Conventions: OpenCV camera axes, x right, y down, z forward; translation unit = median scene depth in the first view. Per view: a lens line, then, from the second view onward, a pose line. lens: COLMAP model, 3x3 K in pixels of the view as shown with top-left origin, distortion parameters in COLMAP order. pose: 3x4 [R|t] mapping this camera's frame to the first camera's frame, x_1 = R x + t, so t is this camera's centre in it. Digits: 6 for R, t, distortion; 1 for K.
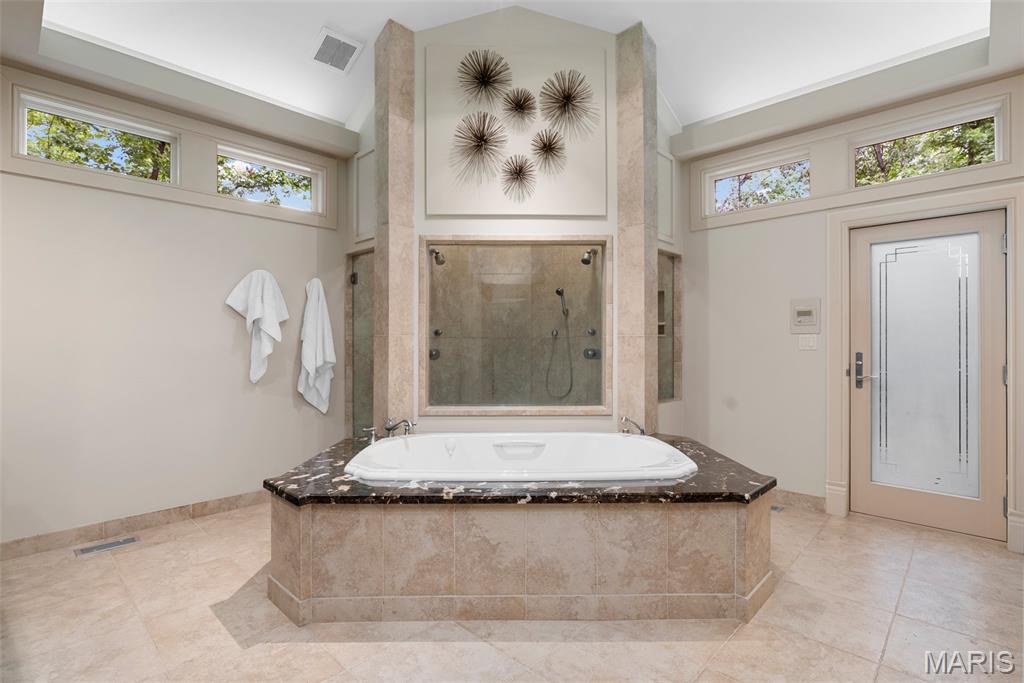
lens RADIAL K [[493.1, 0, 503.8], [0, 493.1, 342.4], [0, 0, 1]] dist [-0.002162, -0.000223]
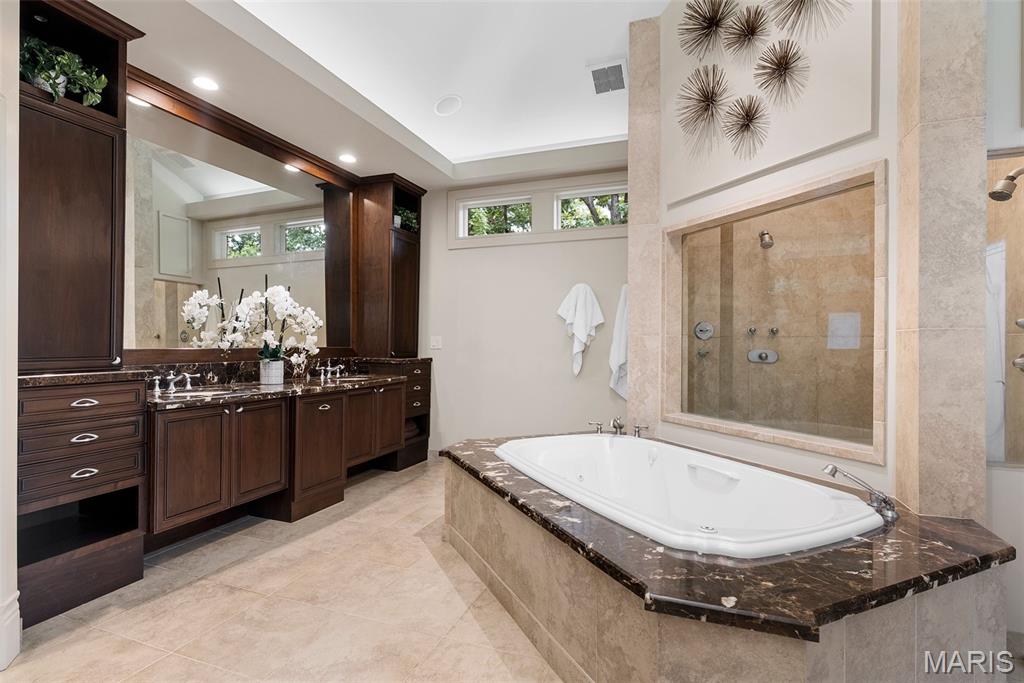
lens RADIAL K [[493.1, 0, 503.8], [0, 493.1, 342.4], [0, 0, 1]] dist [-0.002162, -0.000223]
pose [[0.395181, 0.000064, -0.918603, 0.581193], [-0.000458, 1.000000, -0.000128, -0.000291], [0.918603, 0.000472, 0.395181, 0.354555]]
